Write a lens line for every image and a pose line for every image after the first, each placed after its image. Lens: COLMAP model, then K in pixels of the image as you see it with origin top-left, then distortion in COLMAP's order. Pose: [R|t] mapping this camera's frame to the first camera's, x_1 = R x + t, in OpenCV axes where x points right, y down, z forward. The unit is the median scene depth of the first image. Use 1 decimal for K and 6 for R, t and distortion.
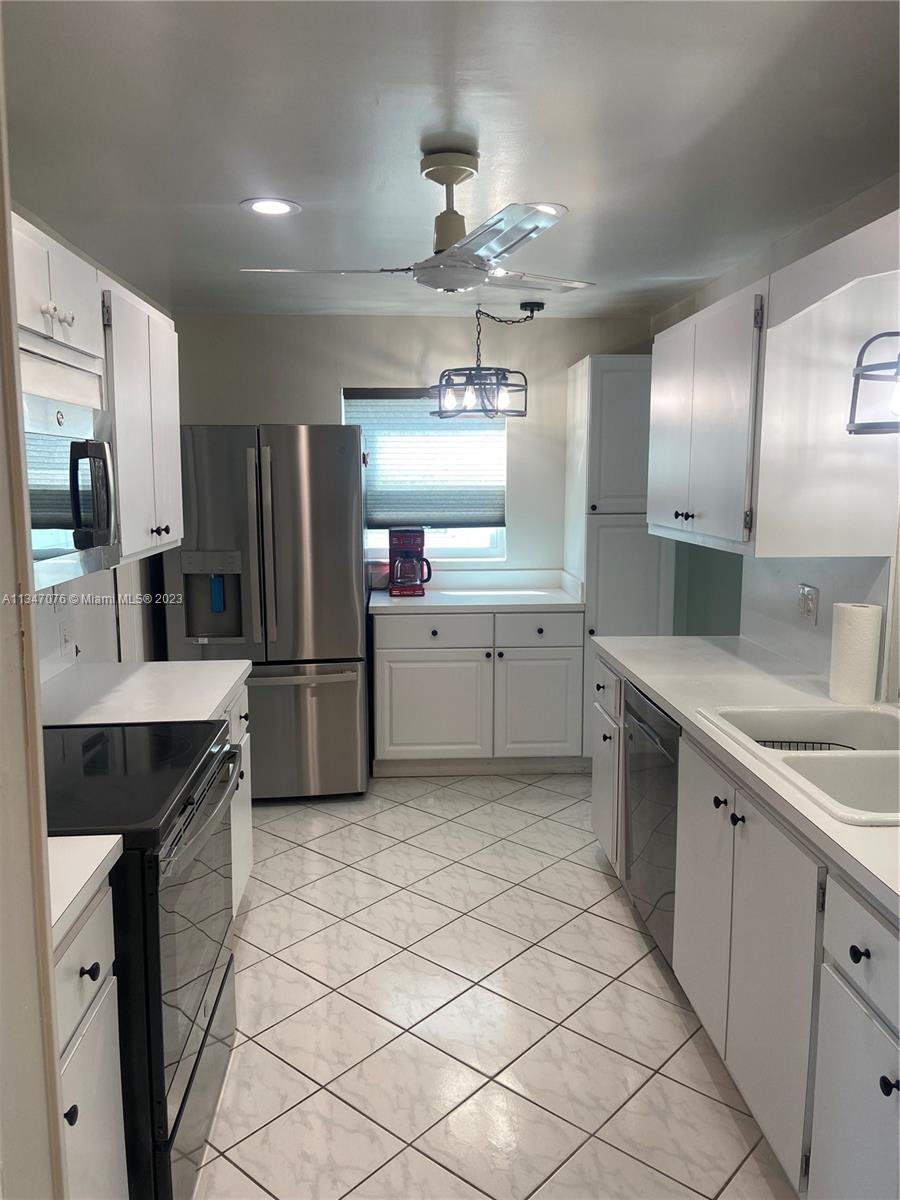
lens RADIAL K [[917.0, 0, 445.8], [0, 917.0, 597.7], [0, 0, 1]] dist [0.114144, -0.140614]
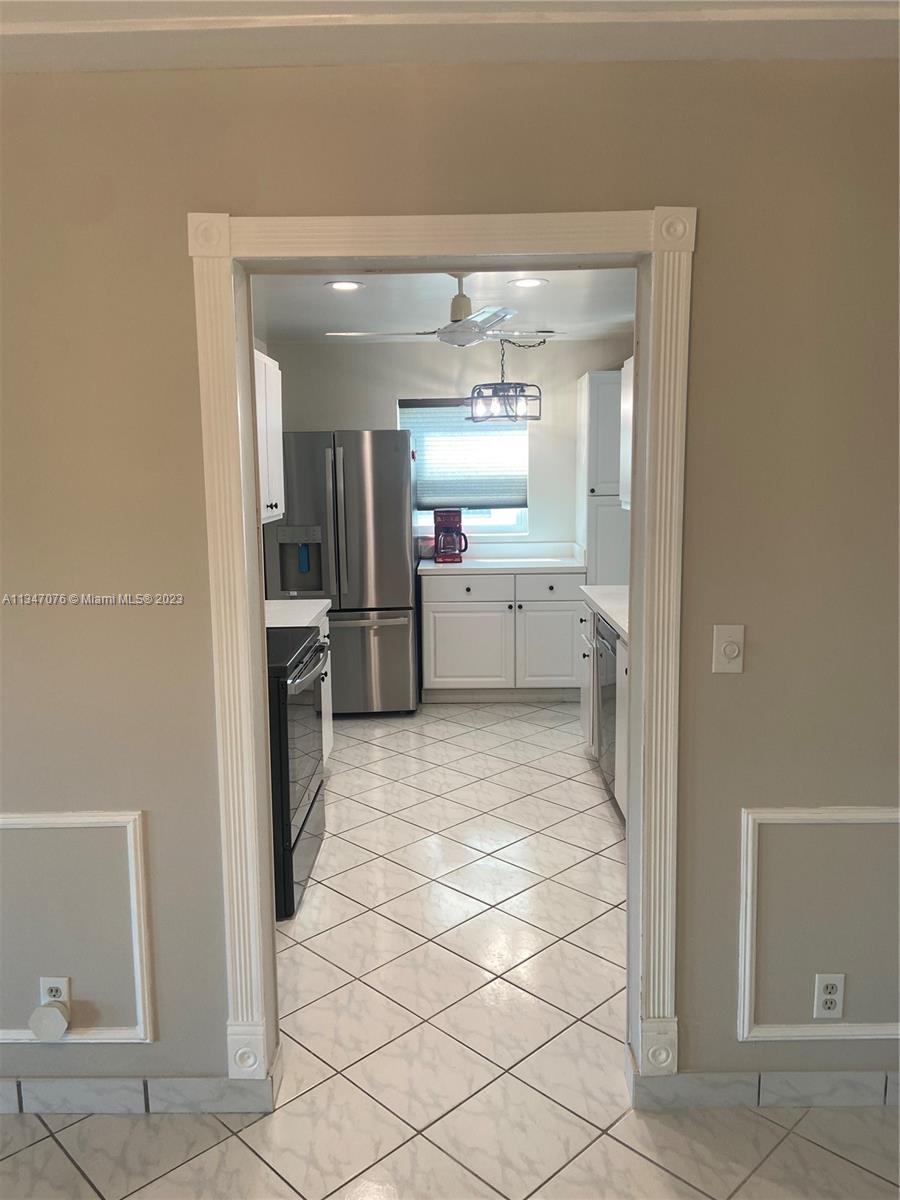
lens RADIAL K [[917.0, 0, 454.4], [0, 917.0, 596.8], [0, 0, 1]] dist [0.114144, -0.140614]
pose [[0.998129, -0.002846, -0.061083, 0.051170], [0.003237, 0.999975, 0.006299, 0.043987], [0.061063, -0.006485, 0.998113, -0.315354]]
